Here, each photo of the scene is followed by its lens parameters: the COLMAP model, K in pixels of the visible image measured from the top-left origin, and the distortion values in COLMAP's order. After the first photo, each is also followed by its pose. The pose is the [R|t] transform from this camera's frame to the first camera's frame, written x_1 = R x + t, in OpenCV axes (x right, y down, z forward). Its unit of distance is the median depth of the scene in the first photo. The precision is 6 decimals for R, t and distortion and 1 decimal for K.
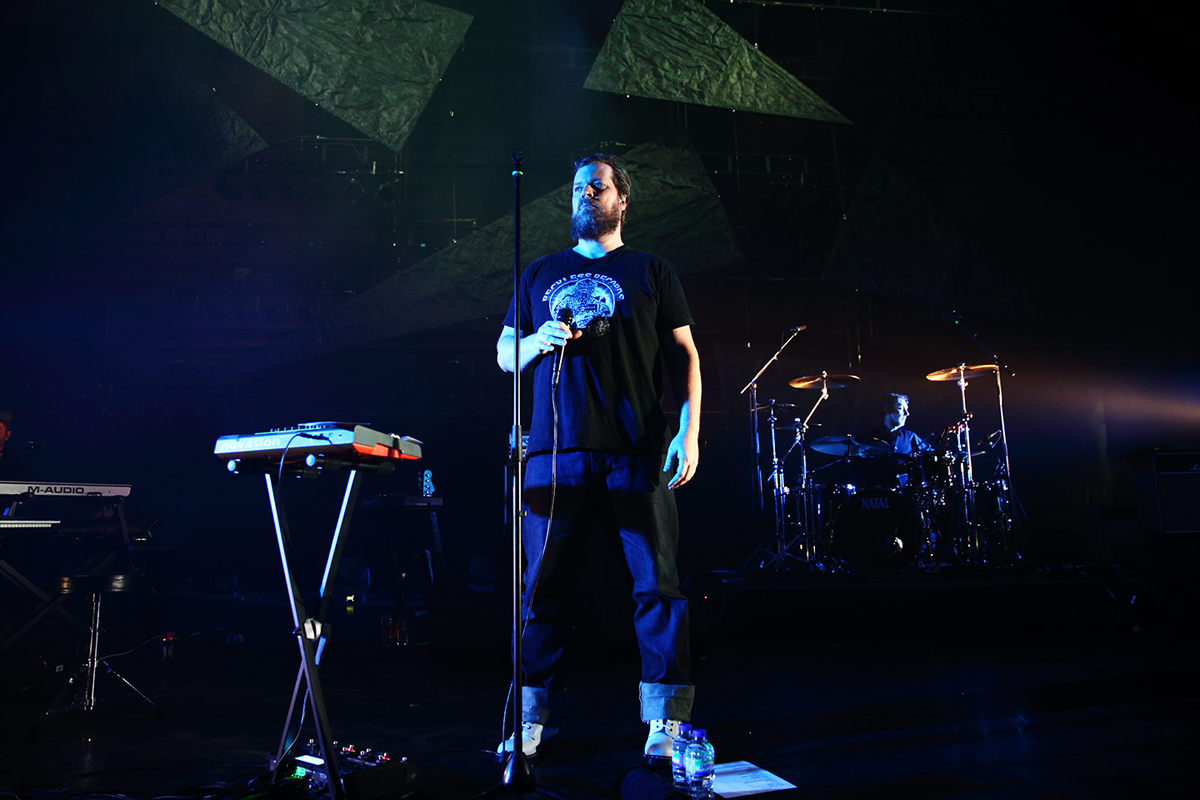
lens RADIAL K [[820.3, 0, 600.0], [0, 820.3, 400.0], [0, 0, 1]] dist [-0.113214, 0.078732]
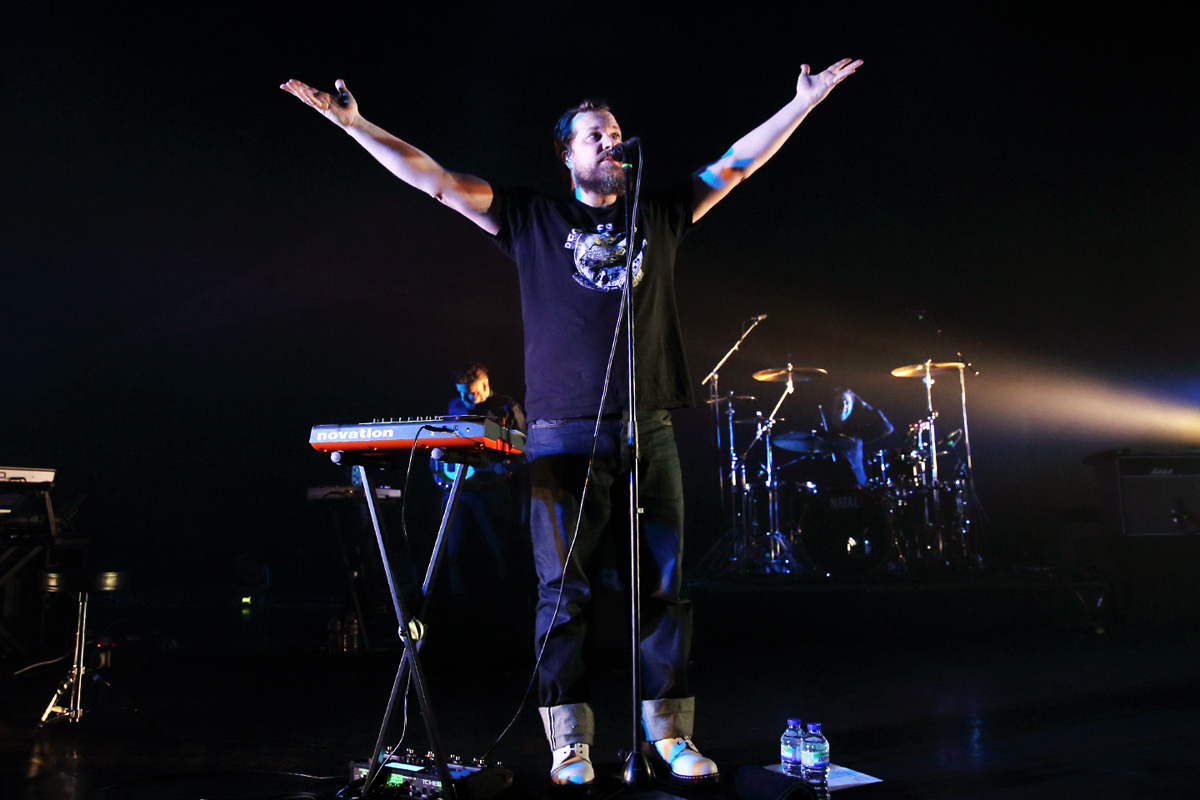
lens RADIAL K [[912.7, 0, 567.6], [0, 912.7, 368.8], [0, 0, 1]] dist [-0.109711, 0.068901]
pose [[0.992961, 0.031131, 0.114279, -0.108769], [-0.029465, 0.999434, -0.016238, -0.004363], [-0.114720, 0.012756, 0.993316, -0.031842]]
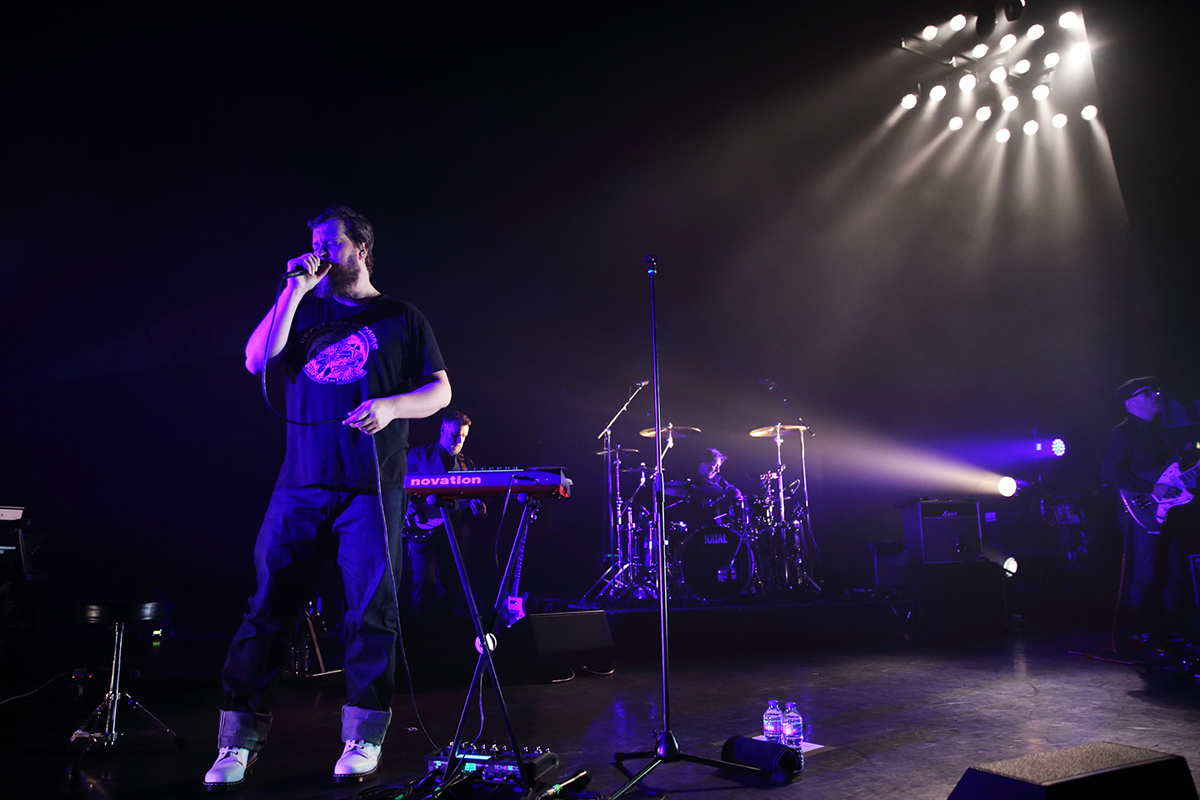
lens RADIAL K [[820.3, 0, 600.0], [0, 820.3, 400.0], [0, 0, 1]] dist [-0.113214, 0.078732]
pose [[0.937795, 0.067455, 0.340575, -0.221246], [-0.053591, 0.997312, -0.049965, -0.004766], [-0.343030, 0.028605, 0.938889, -0.058561]]
